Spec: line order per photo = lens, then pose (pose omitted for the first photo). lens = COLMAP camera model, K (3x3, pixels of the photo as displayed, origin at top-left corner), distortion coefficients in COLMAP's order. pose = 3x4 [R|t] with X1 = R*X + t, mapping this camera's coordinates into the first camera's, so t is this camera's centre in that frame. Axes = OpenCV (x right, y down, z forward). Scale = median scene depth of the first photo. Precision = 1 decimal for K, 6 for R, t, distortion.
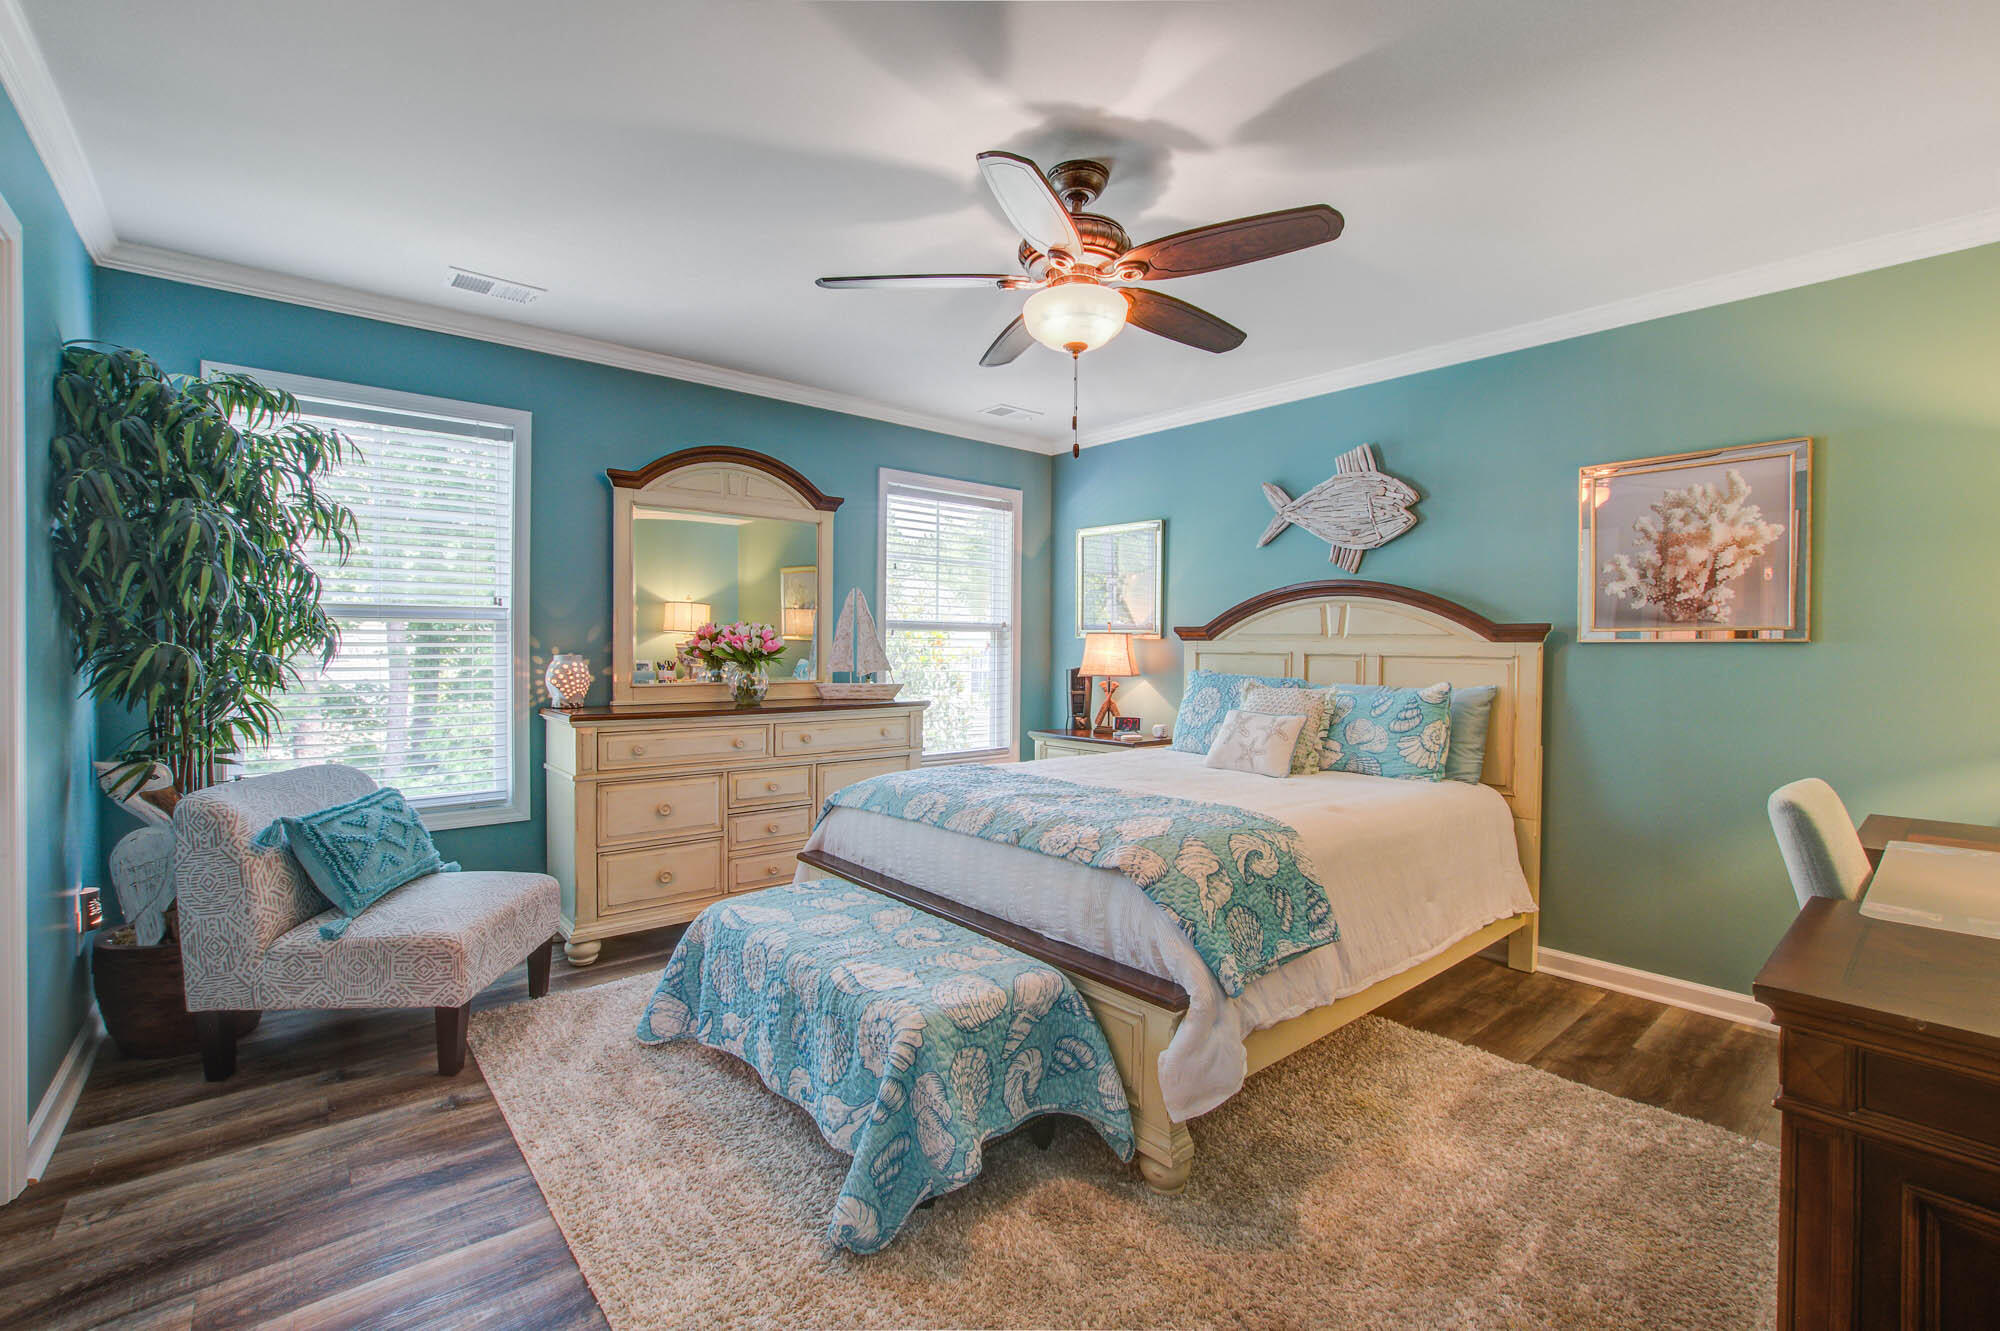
lens RADIAL K [[889.2, 0, 1000.0], [0, 889.2, 665.5], [0, 0, 1]] dist [-0.002259, 0.000210]
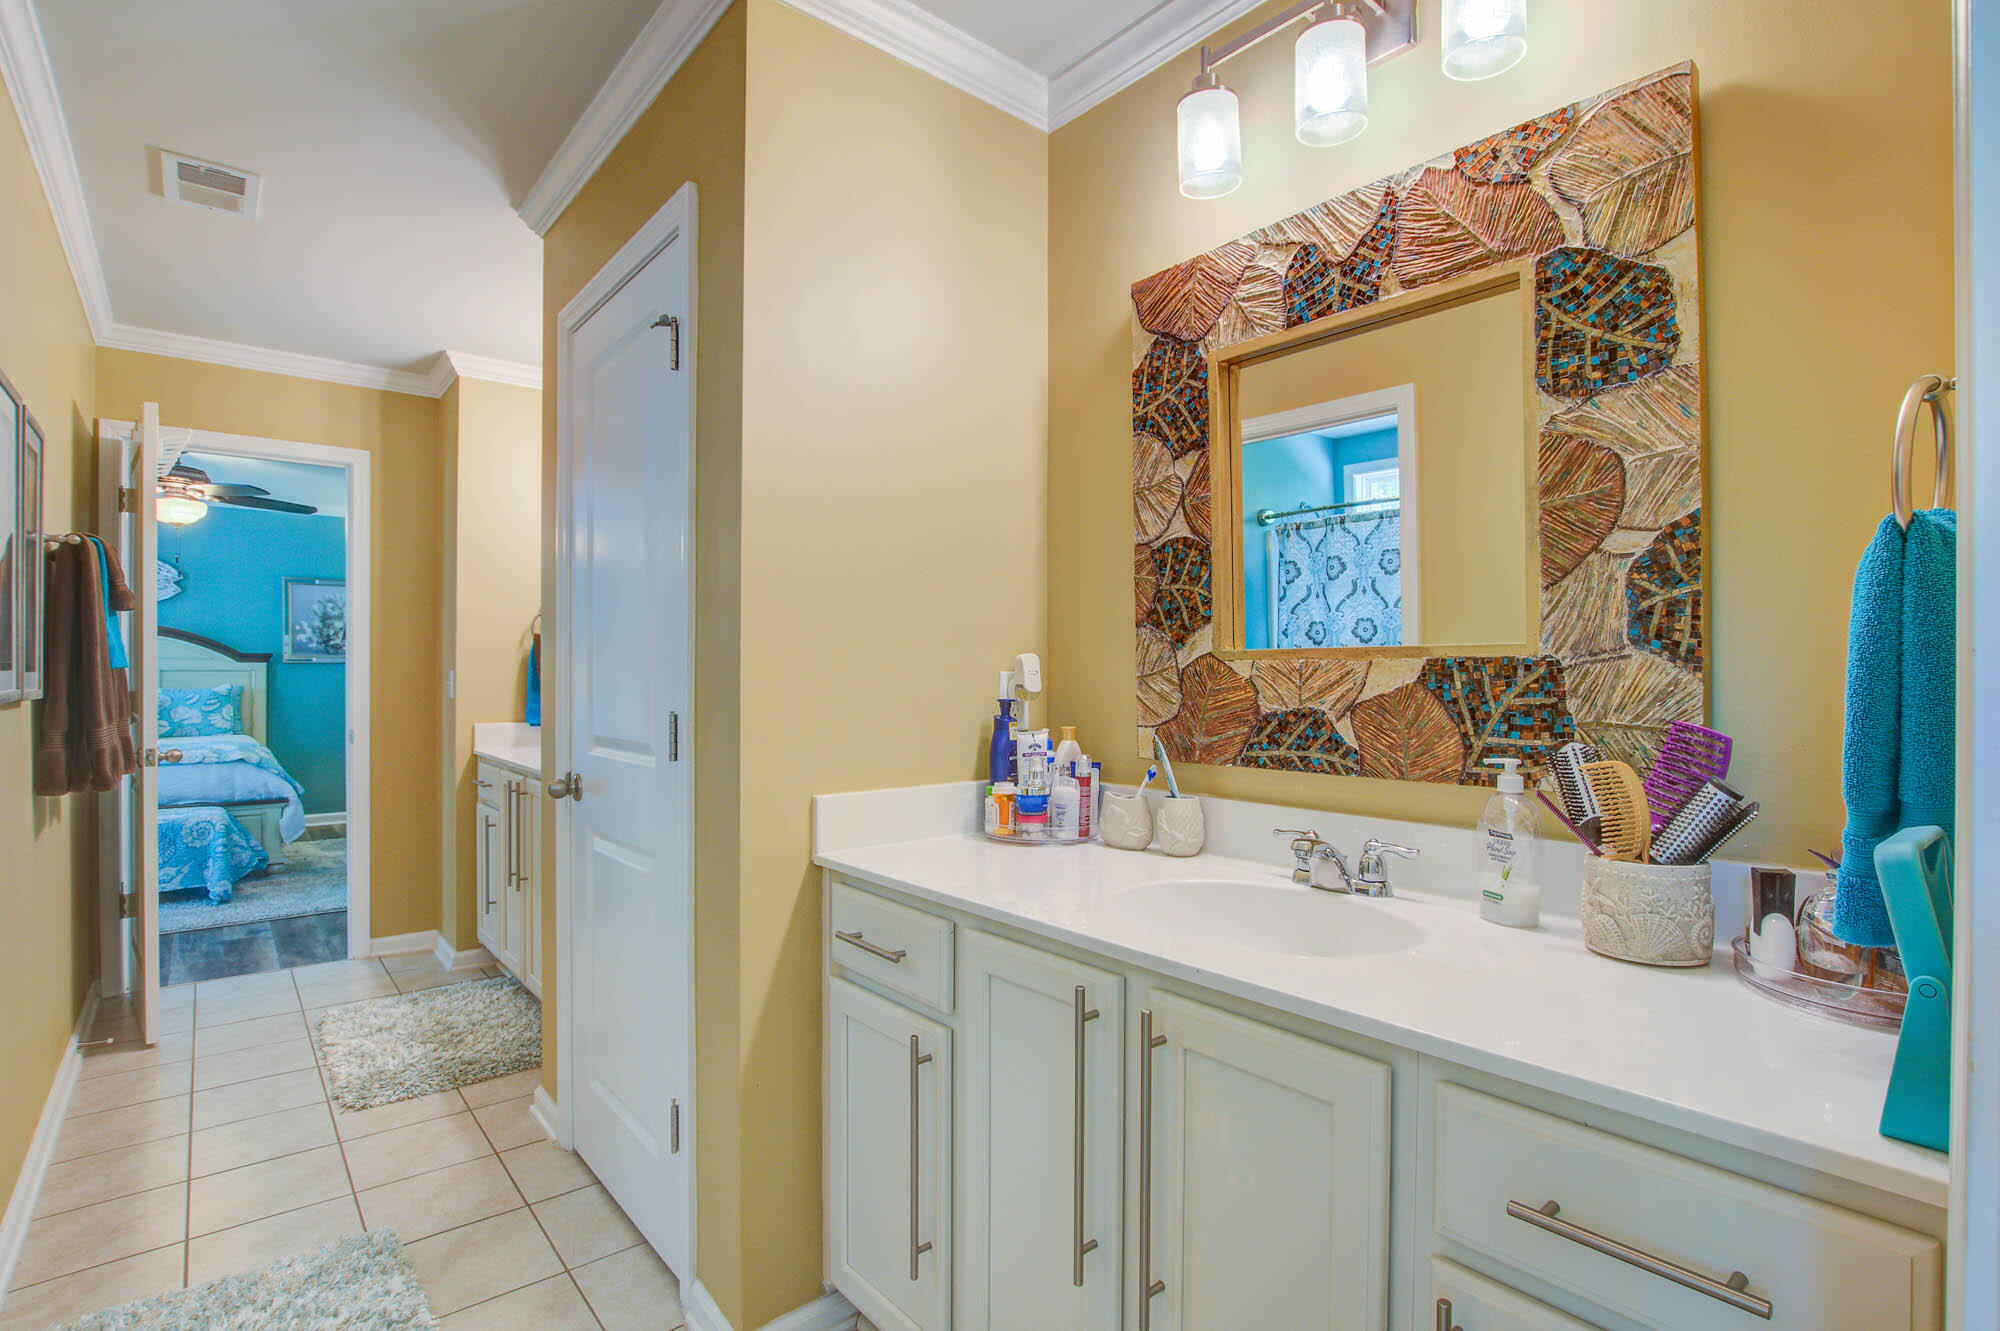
lens RADIAL K [[949.5, 0, 1000.0], [0, 949.5, 665.5], [0, 0, 1]] dist [-0.001158, -0.000151]
pose [[0.016856, -0.003054, 0.999853, -1.516392], [0.016578, 0.999859, 0.002775, 0.001660], [-0.999720, 0.016529, 0.016904, -0.688981]]
